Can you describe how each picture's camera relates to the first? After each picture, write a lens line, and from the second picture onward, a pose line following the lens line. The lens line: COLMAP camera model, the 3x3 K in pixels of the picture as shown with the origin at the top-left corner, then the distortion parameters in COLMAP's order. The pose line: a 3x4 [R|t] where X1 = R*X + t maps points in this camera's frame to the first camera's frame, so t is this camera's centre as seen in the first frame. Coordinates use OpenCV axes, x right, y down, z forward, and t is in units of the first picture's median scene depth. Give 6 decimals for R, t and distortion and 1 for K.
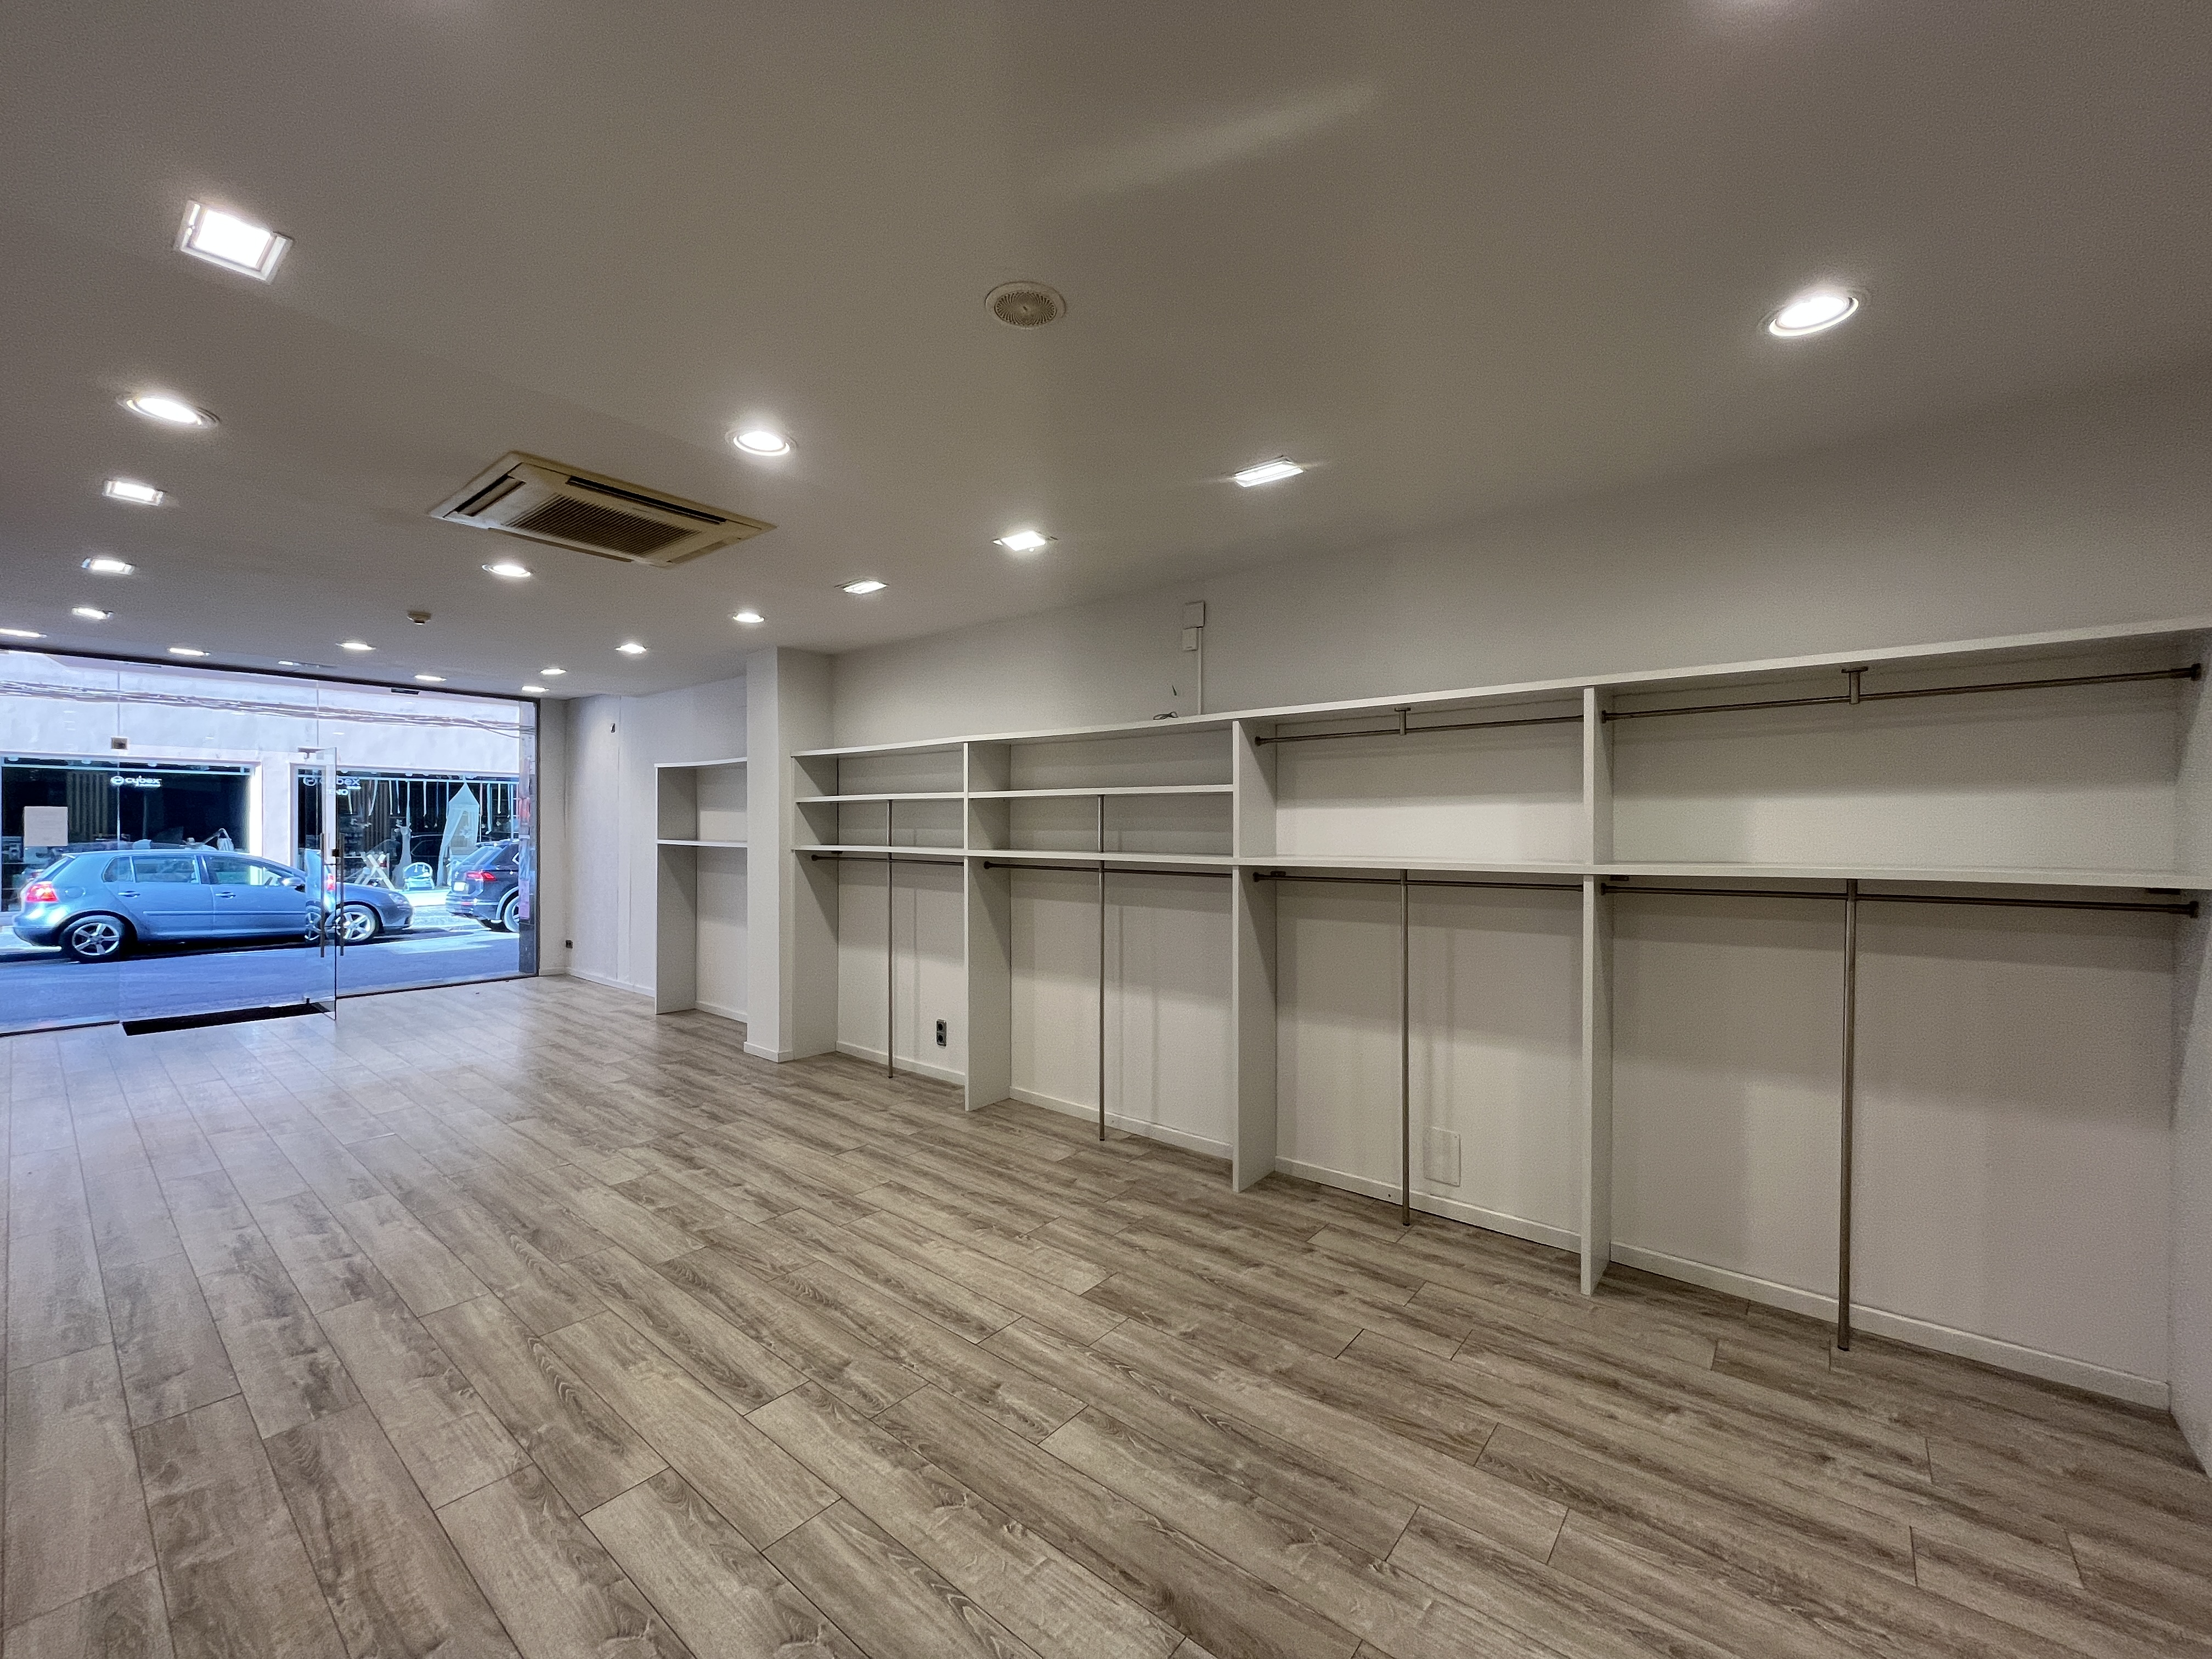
lens RADIAL K [[893.6, 0, 1110.3], [0, 893.6, 832.2], [0, 0, 1]] dist [-0.002578, -0.000152]
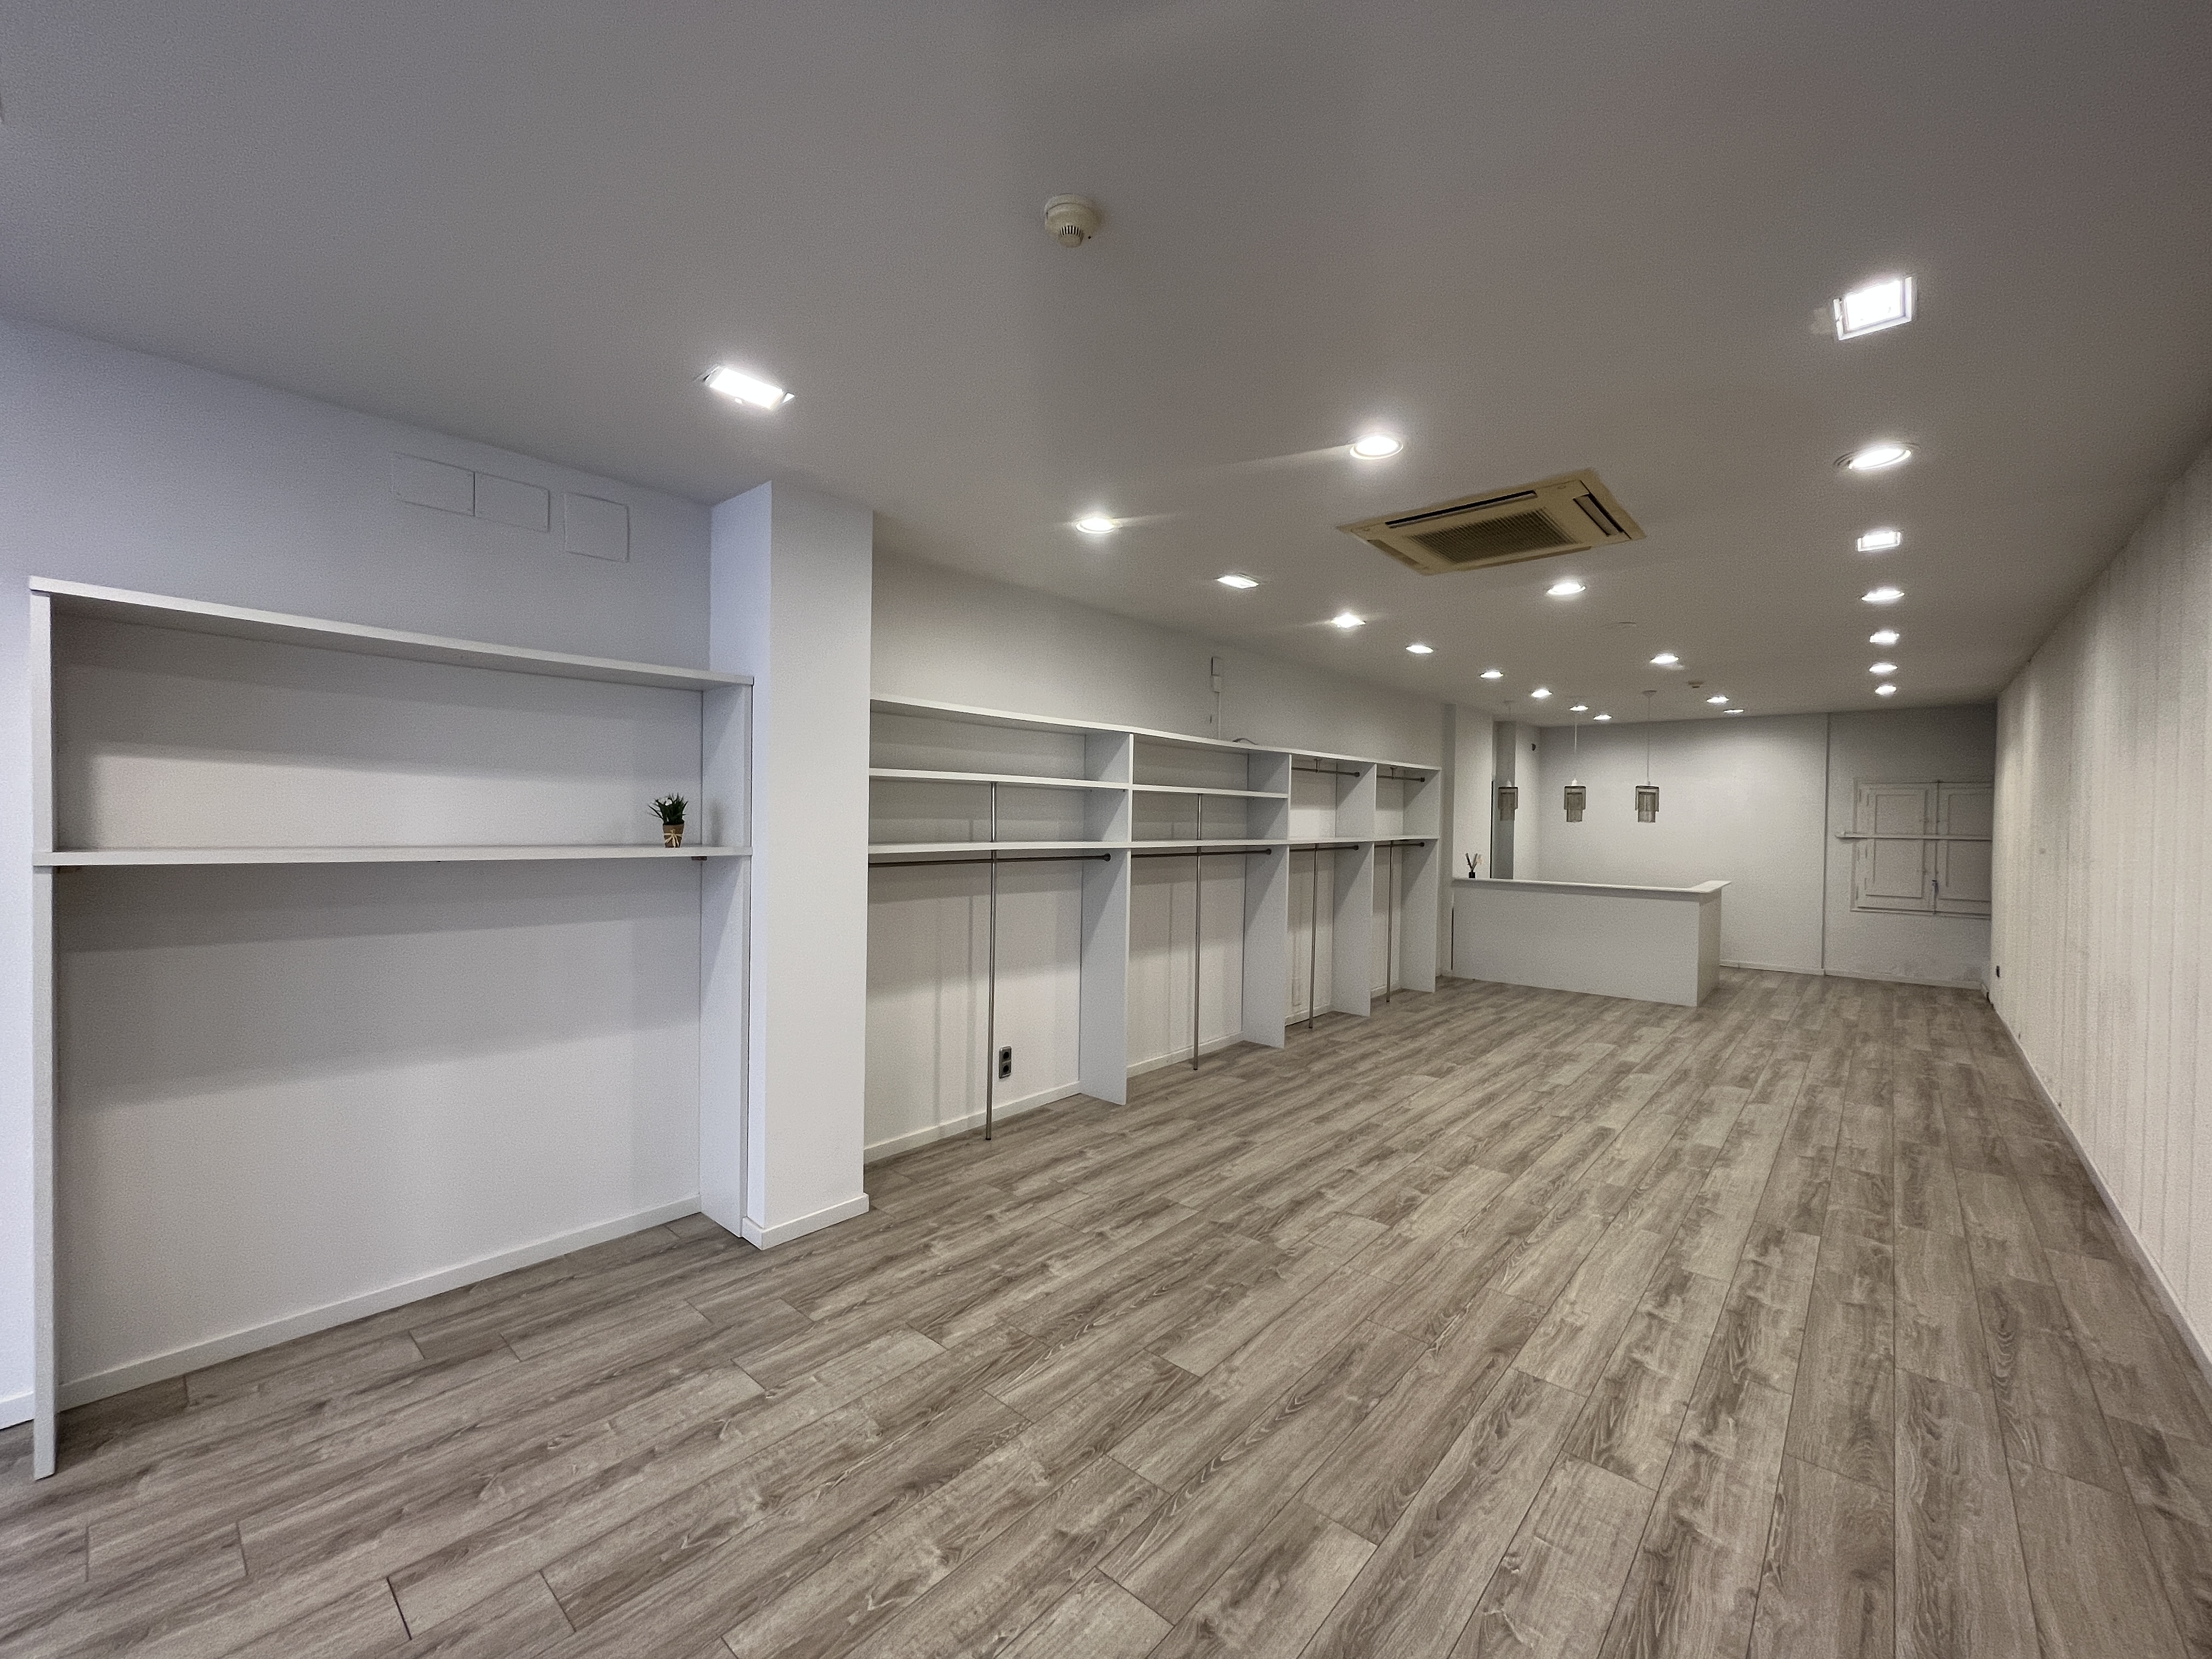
lens RADIAL K [[893.6, 0, 1097.3], [0, 893.6, 848.9], [0, 0, 1]] dist [-0.002578, -0.000152]
pose [[0.044885, -0.032222, 0.998472, -1.528293], [-0.006174, 0.999452, 0.032531, -0.004563], [-0.998973, -0.007624, 0.044661, 1.325174]]
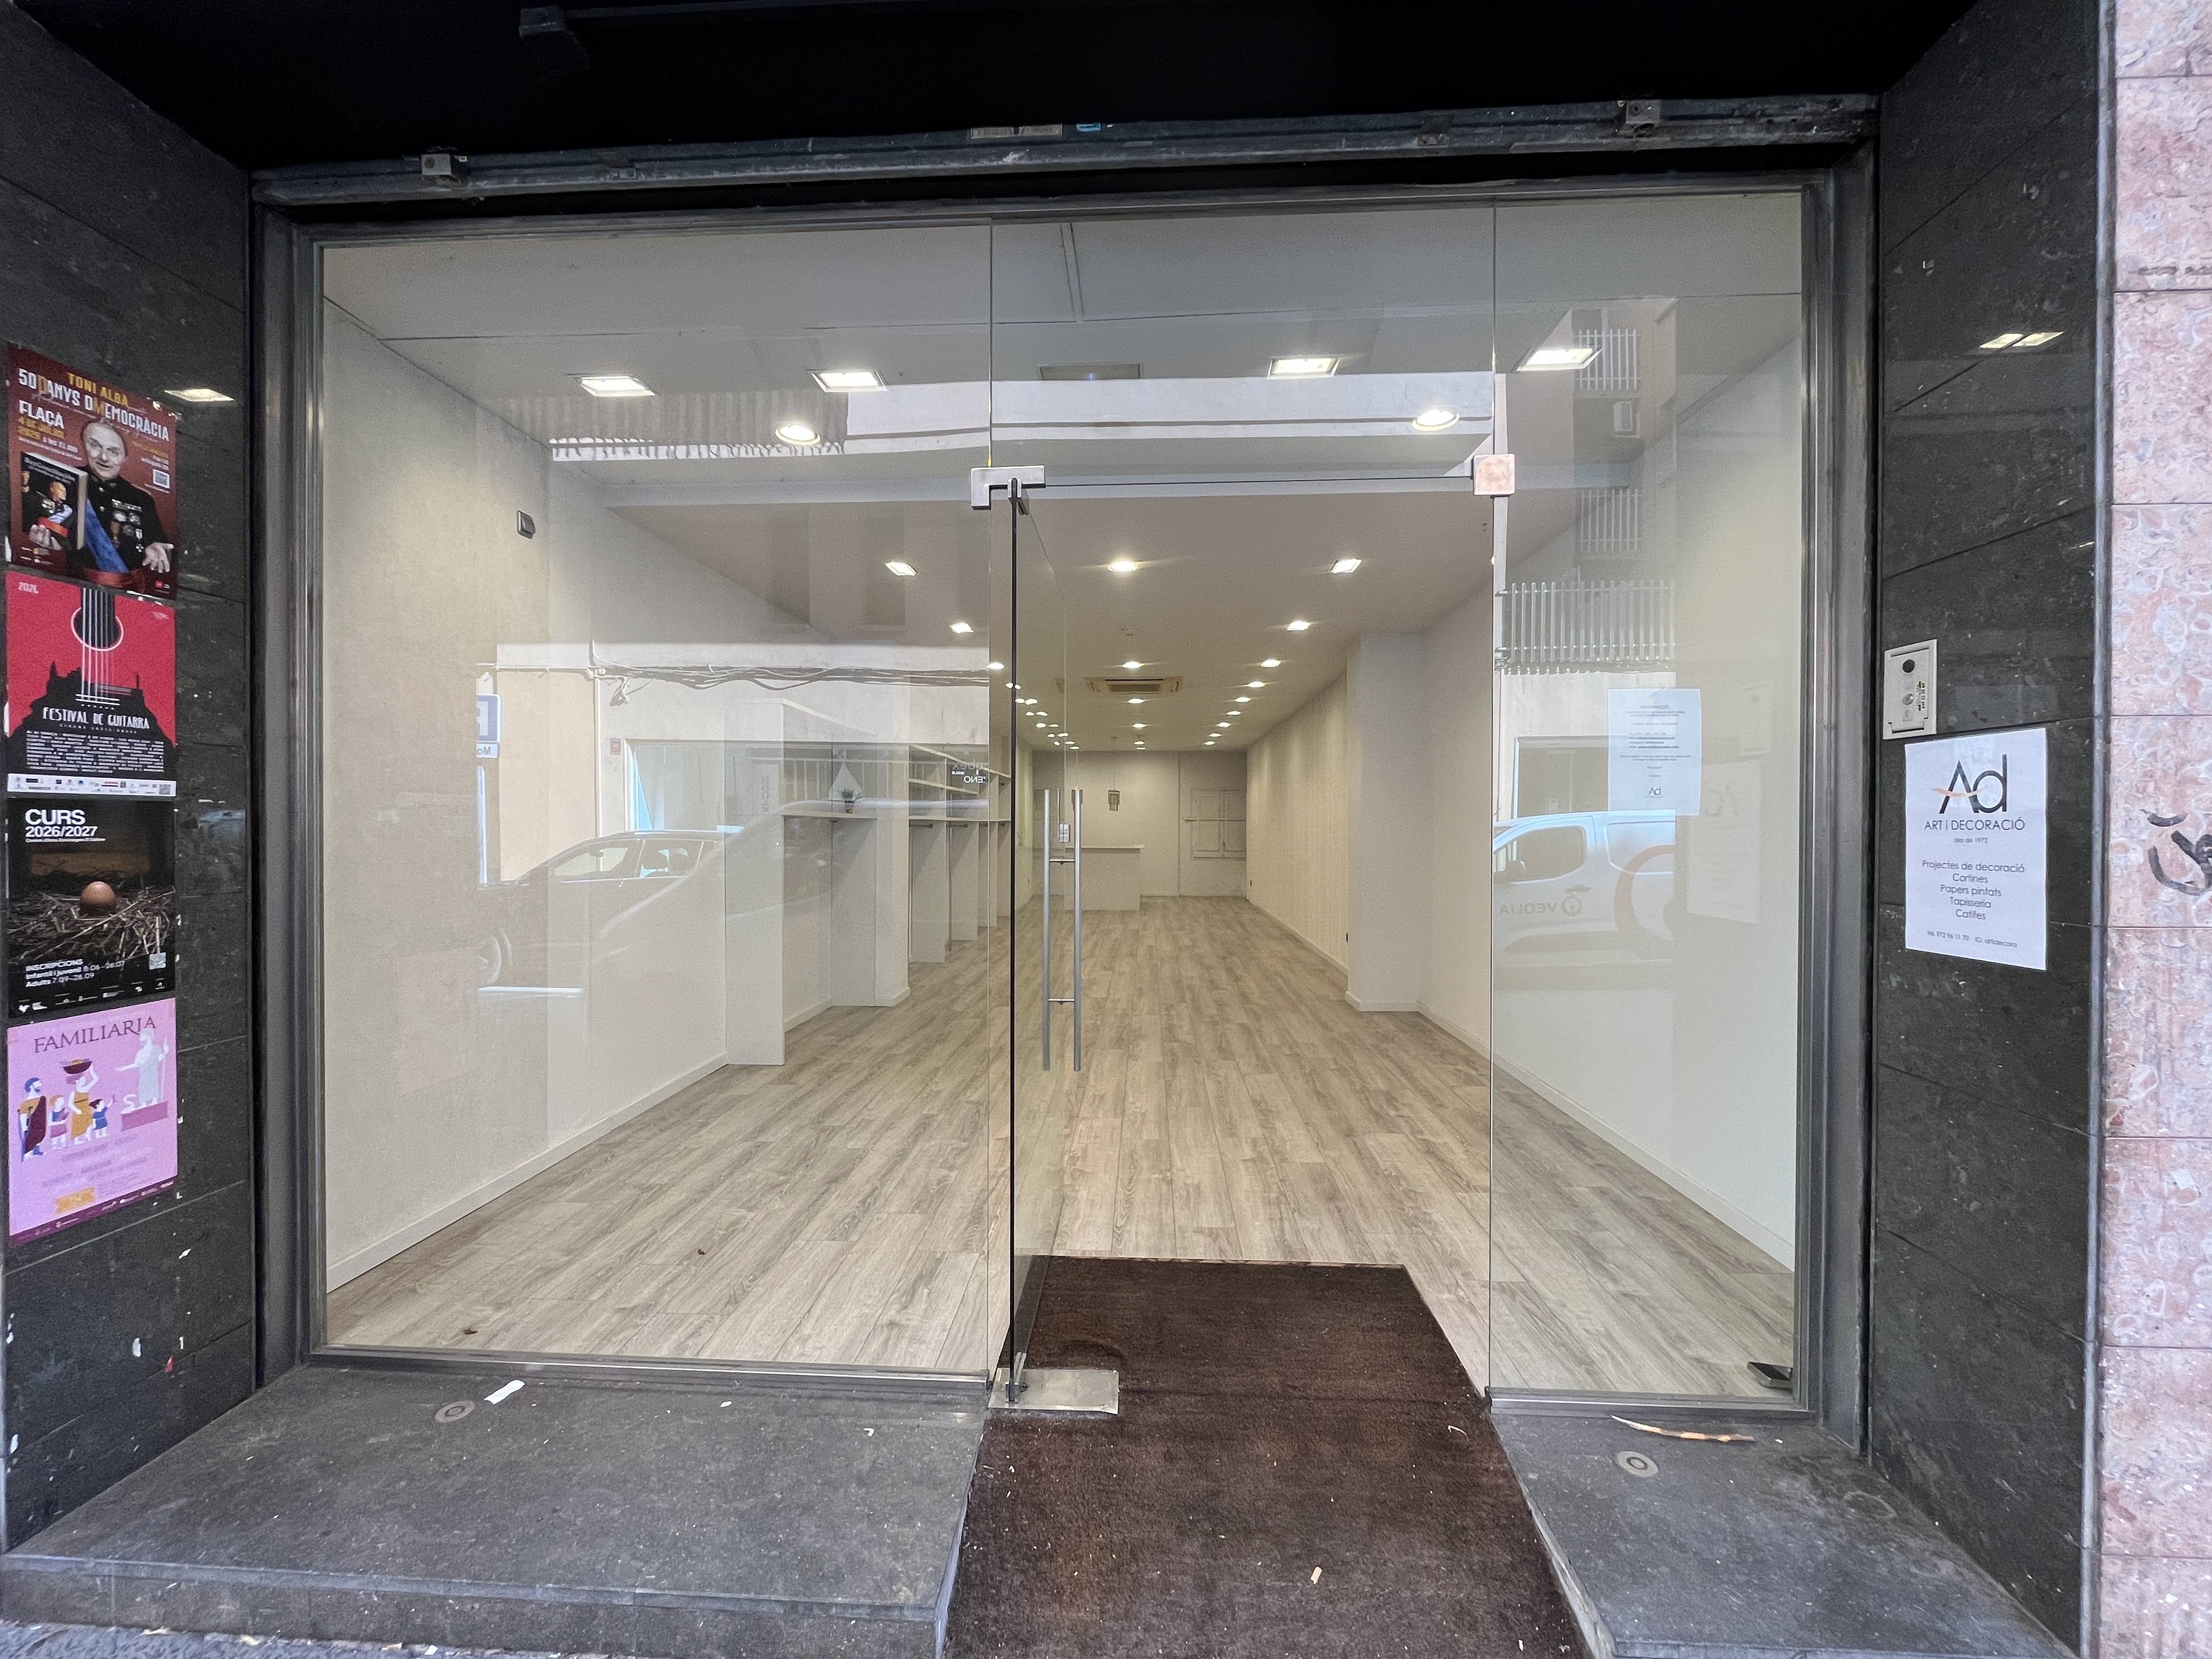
lens RADIAL K [[893.6, 0, 1103.6], [0, 893.6, 826.2], [0, 0, 1]] dist [-0.002578, -0.000152]
pose [[-0.590549, -0.005167, 0.806985, -2.404000], [-0.000199, 0.999980, 0.006257, 0.038468], [-0.807001, 0.003535, -0.590539, 2.411904]]
